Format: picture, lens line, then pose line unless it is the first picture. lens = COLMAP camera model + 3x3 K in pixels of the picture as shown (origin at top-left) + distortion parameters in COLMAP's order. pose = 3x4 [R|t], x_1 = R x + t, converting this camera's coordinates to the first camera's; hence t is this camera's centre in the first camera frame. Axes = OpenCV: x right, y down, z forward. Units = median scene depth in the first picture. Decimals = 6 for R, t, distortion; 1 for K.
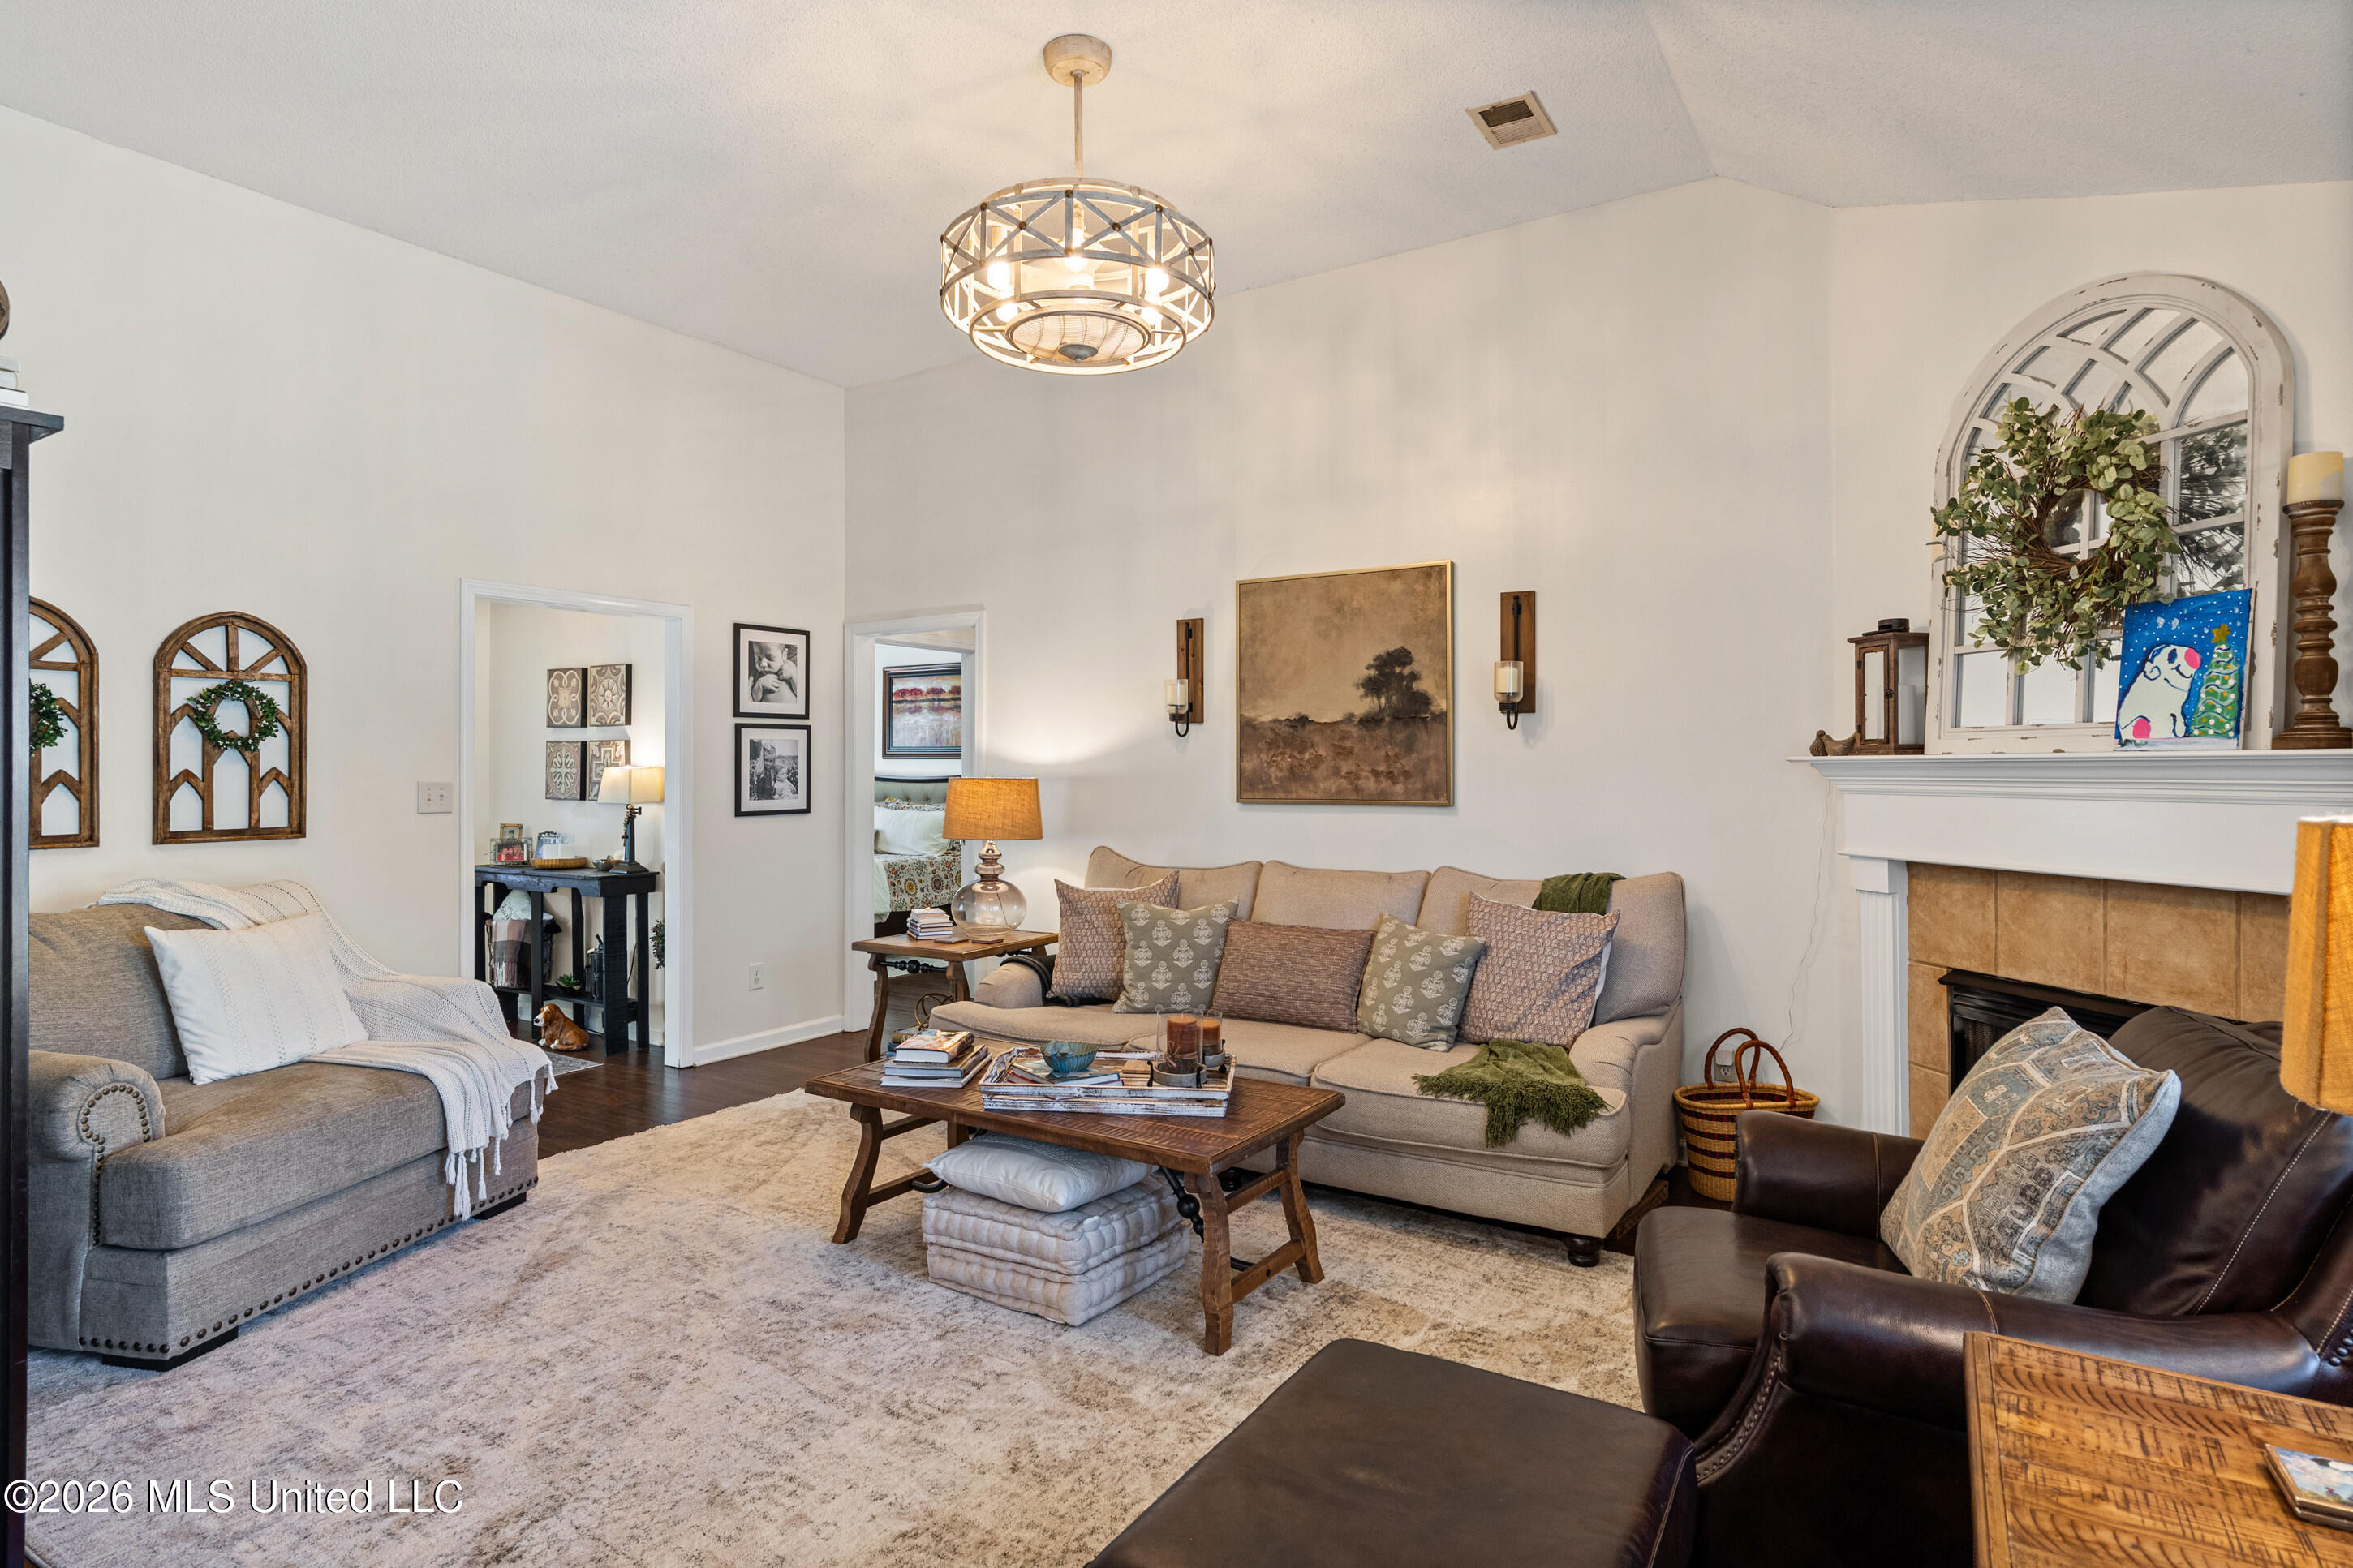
lens RADIAL K [[1215.4, 0, 1176.6], [0, 1215.4, 777.0], [0, 0, 1]] dist [-0.000512, -0.000006]
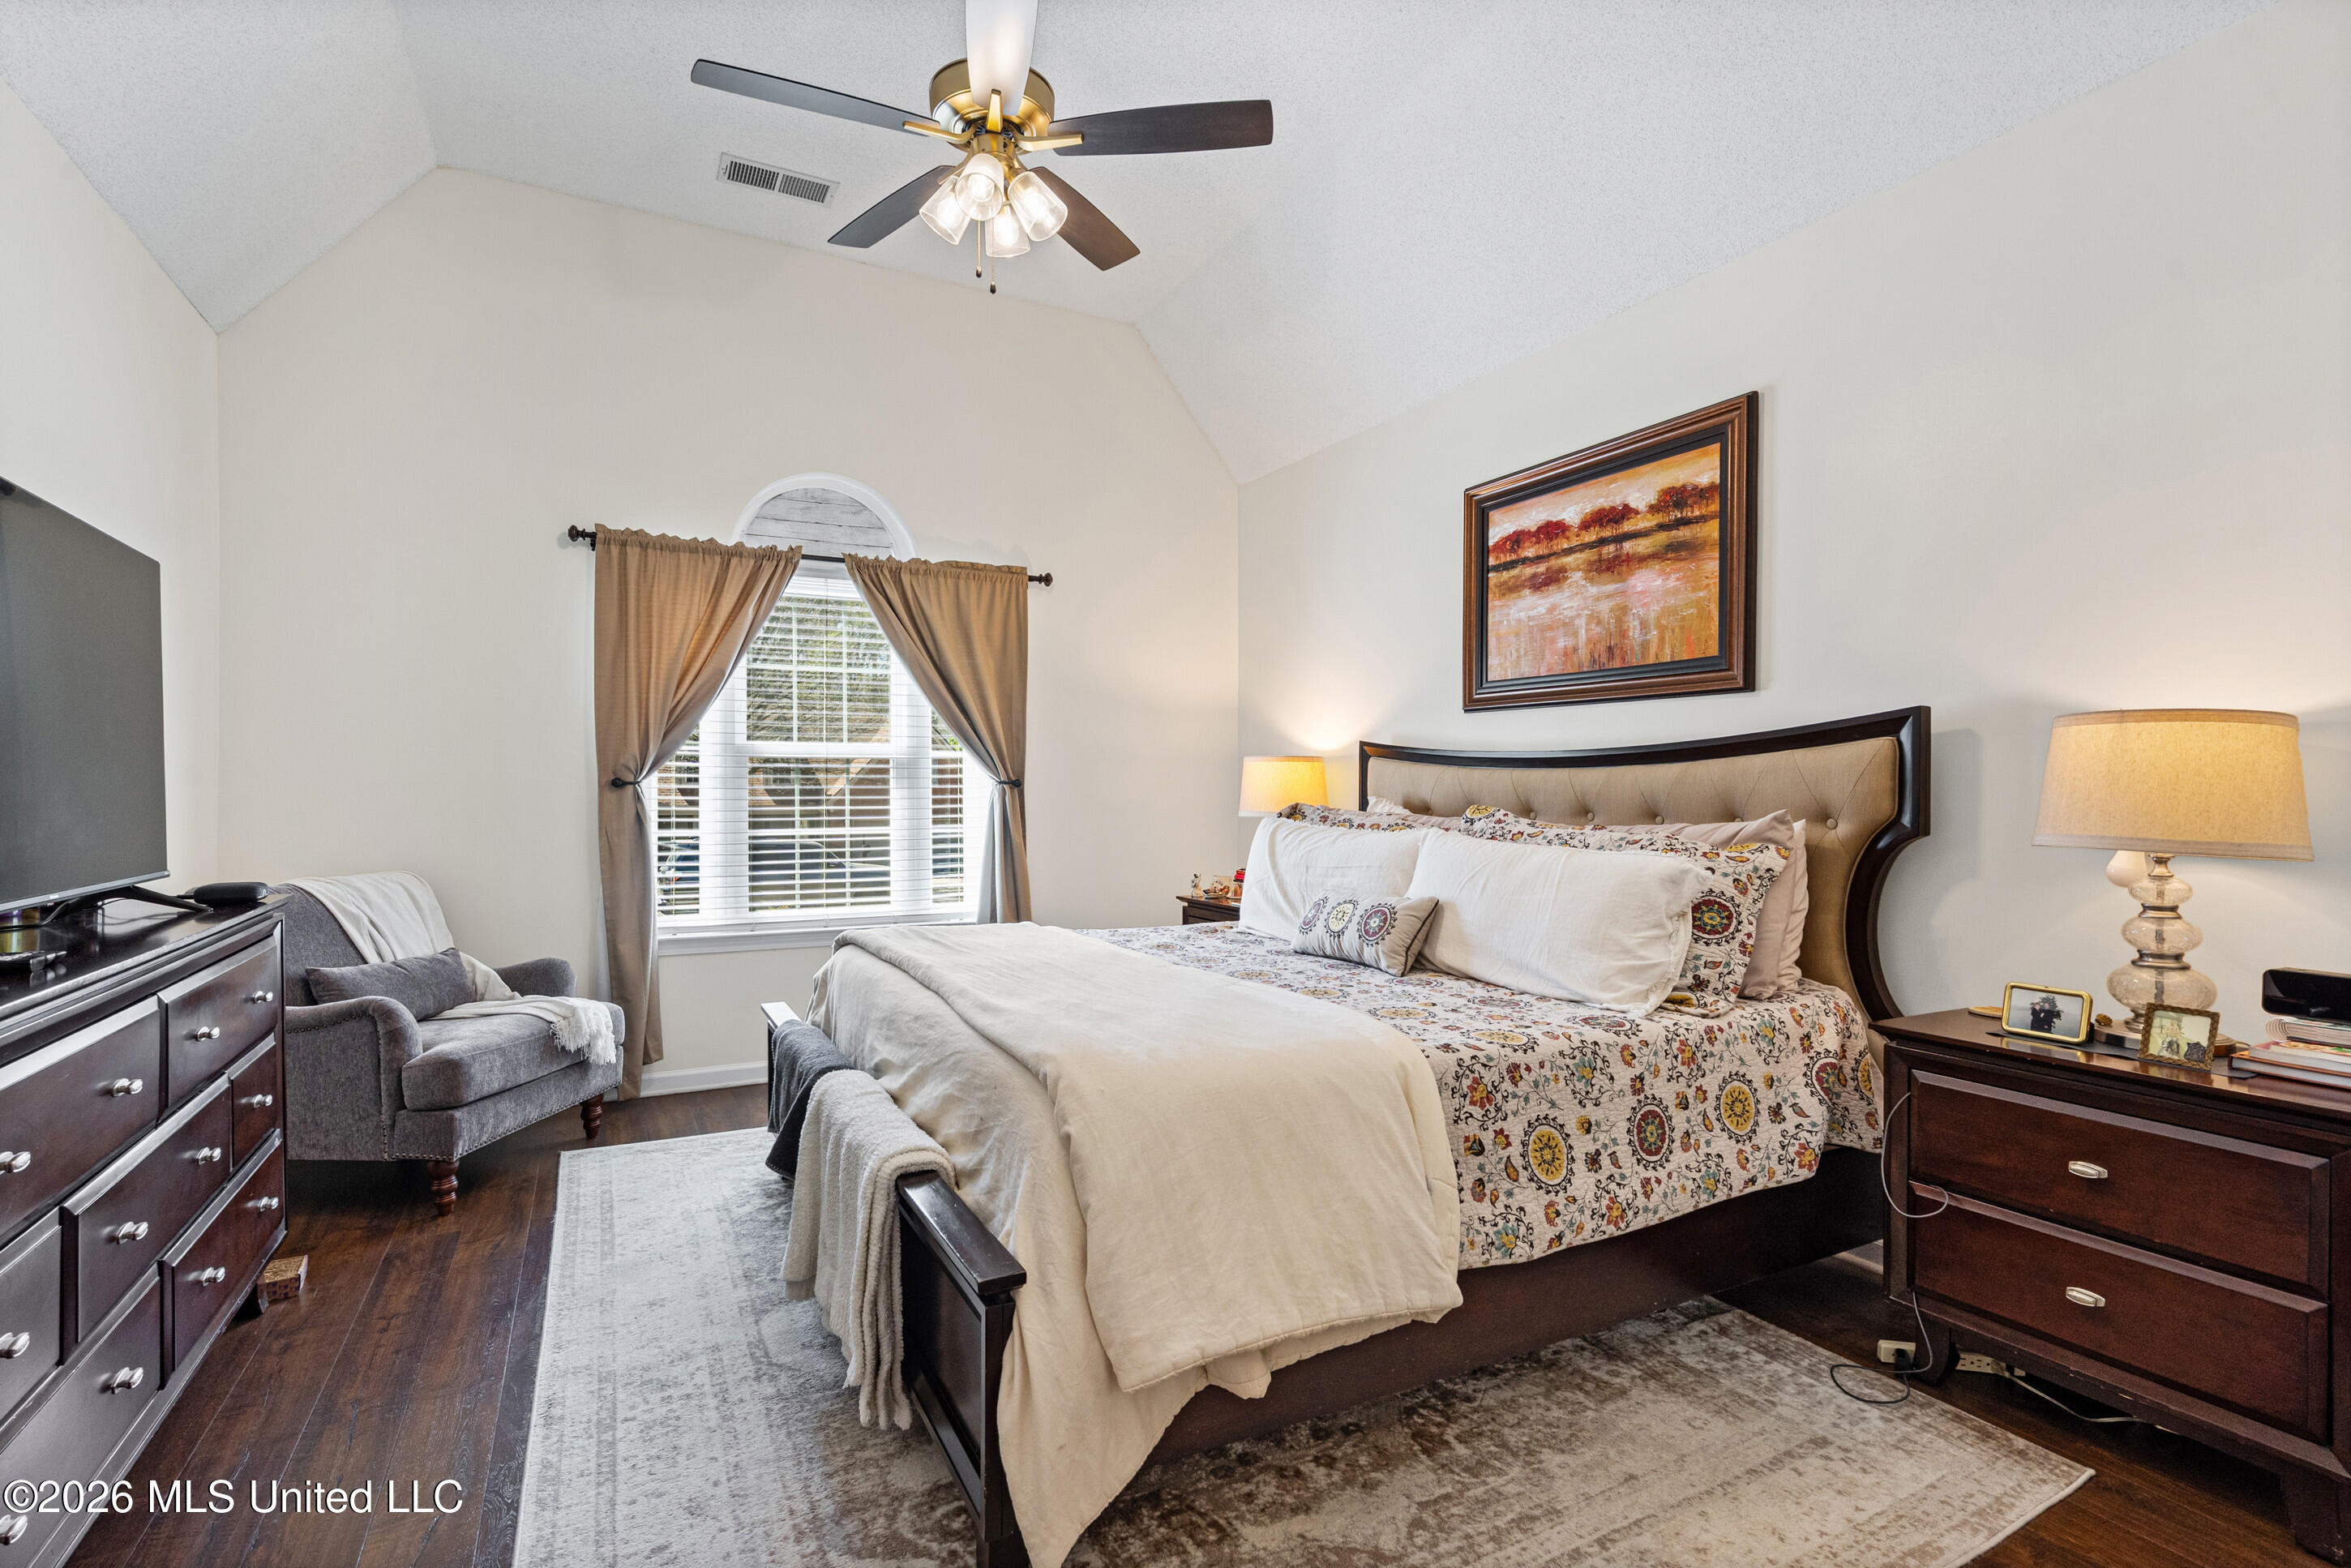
lens RADIAL K [[1088.0, 0, 1166.1], [0, 1088.0, 785.2], [0, 0, 1]] dist [0.001696, 0.000114]
pose [[0.862393, -0.001986, -0.506236, -0.146072], [-0.005218, 0.999904, -0.012811, 0.014940], [0.506213, 0.013690, 0.862300, 0.647580]]
